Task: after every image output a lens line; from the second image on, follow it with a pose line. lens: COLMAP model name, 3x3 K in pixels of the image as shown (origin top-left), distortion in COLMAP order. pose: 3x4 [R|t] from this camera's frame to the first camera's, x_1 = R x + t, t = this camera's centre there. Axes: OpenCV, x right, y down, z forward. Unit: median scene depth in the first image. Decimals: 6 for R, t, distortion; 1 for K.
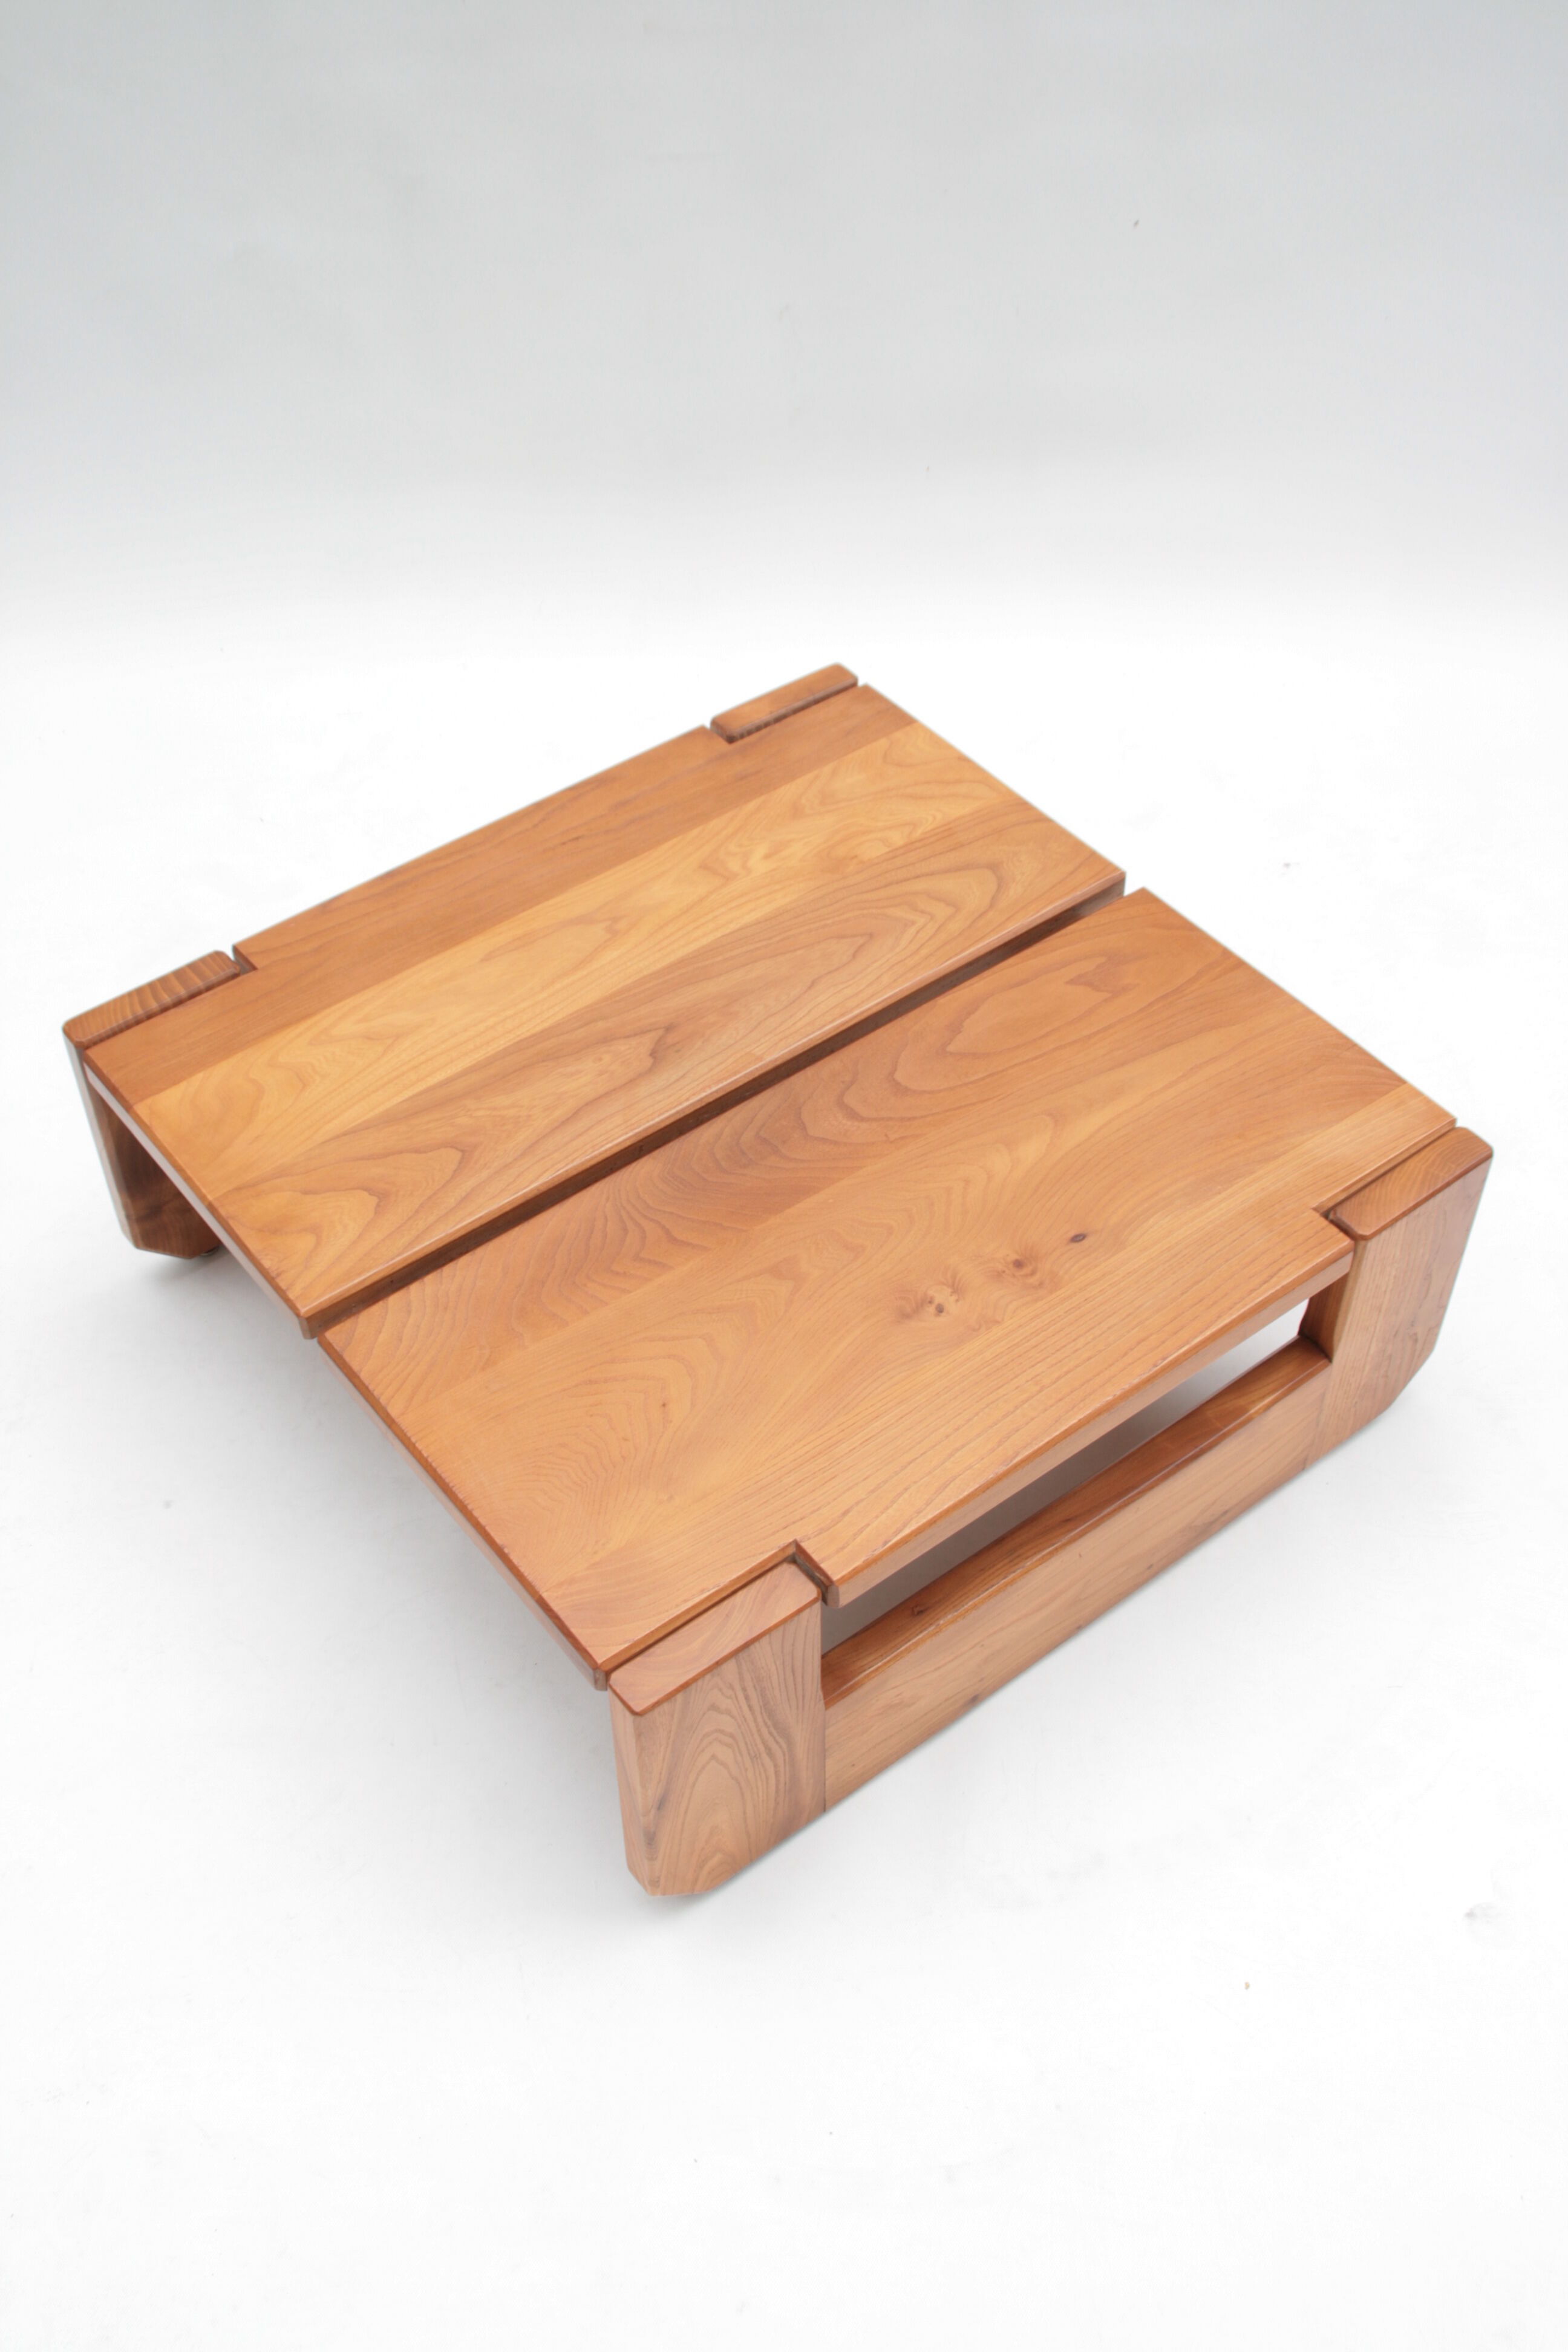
lens RADIAL K [[2495.6, 0, 775.3], [0, 2495.6, 1234.7], [0, 0, 1]] dist [-0.066495, 0.013897]
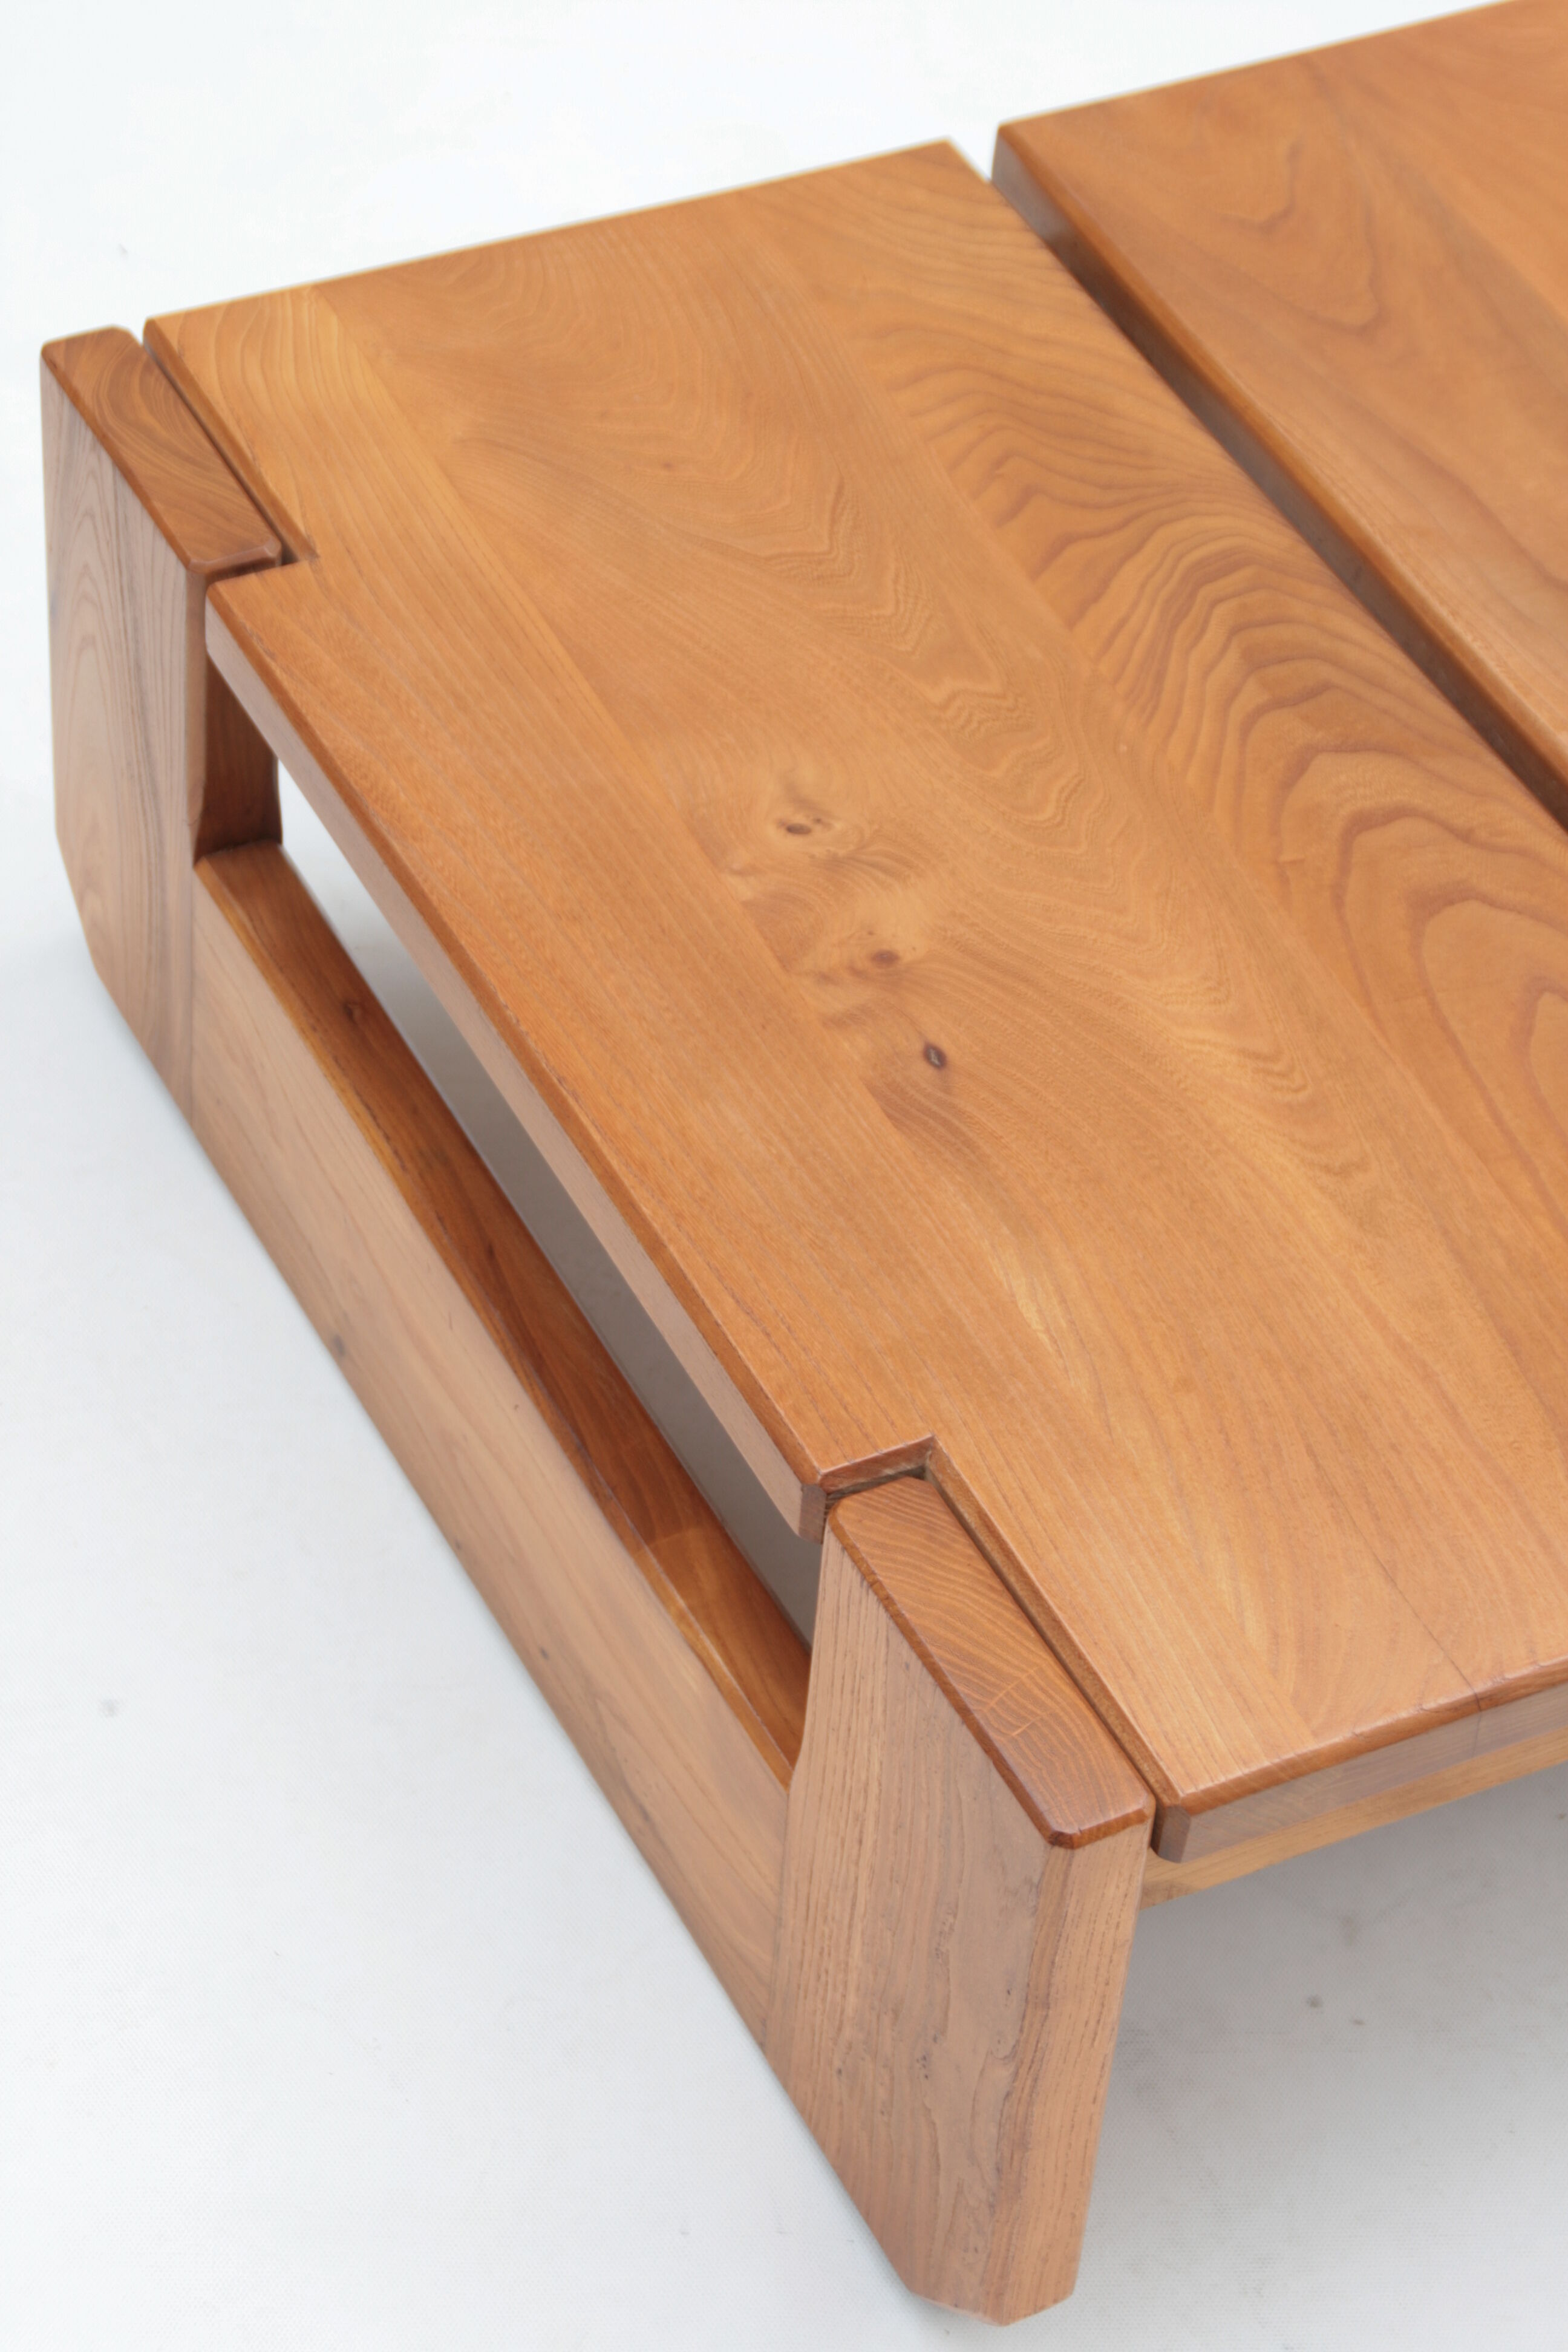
lens RADIAL K [[5625.0, 0, 784.0], [0, 5625.0, 1176.0], [0, 0, 1]] dist [0.419034, 0.873501]
pose [[-0.184714, 0.678843, -0.710671, 0.884719], [-0.771866, 0.347413, 0.532473, -0.526342], [0.608362, 0.646898, 0.459803, 0.511822]]
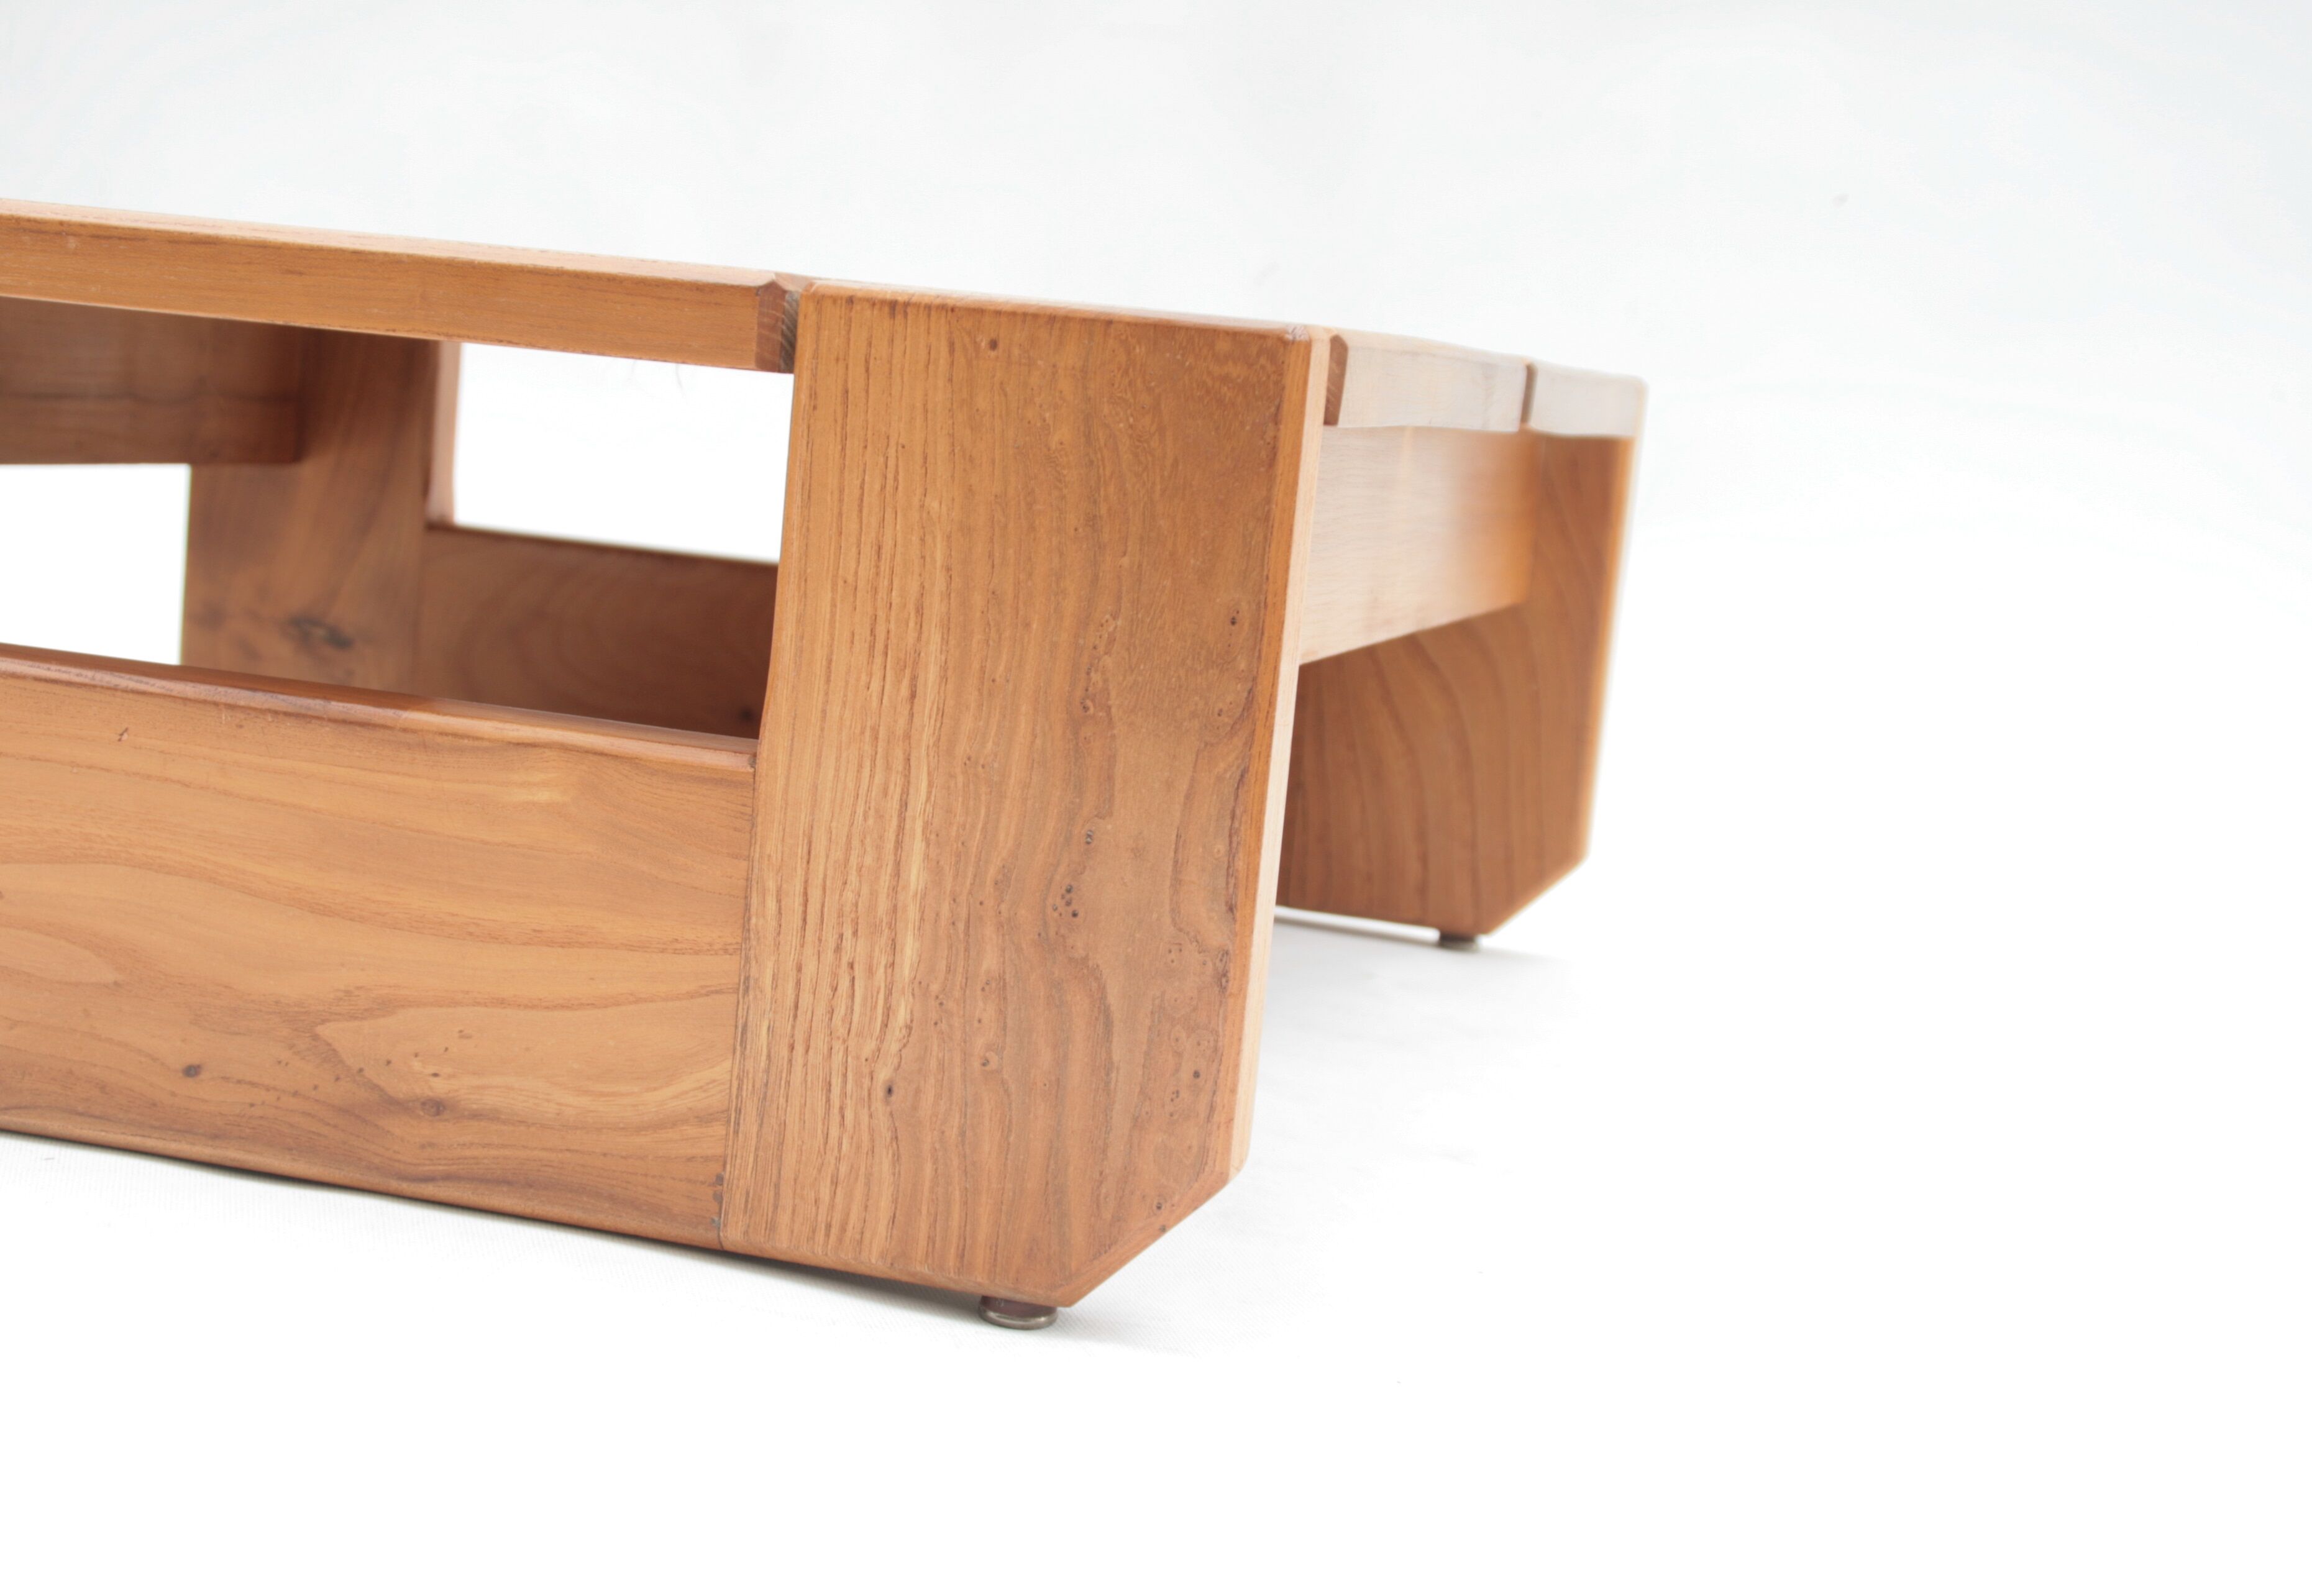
lens RADIAL K [[3333.5, 0, 1062.3], [0, 3333.5, 782.0], [0, 0, 1]] dist [0.027608, 0.175223]
pose [[0.585452, 0.165882, -0.793555, 0.688307], [-0.661056, 0.664319, -0.348834, 0.209413], [0.469308, 0.728810, 0.498584, 0.811620]]
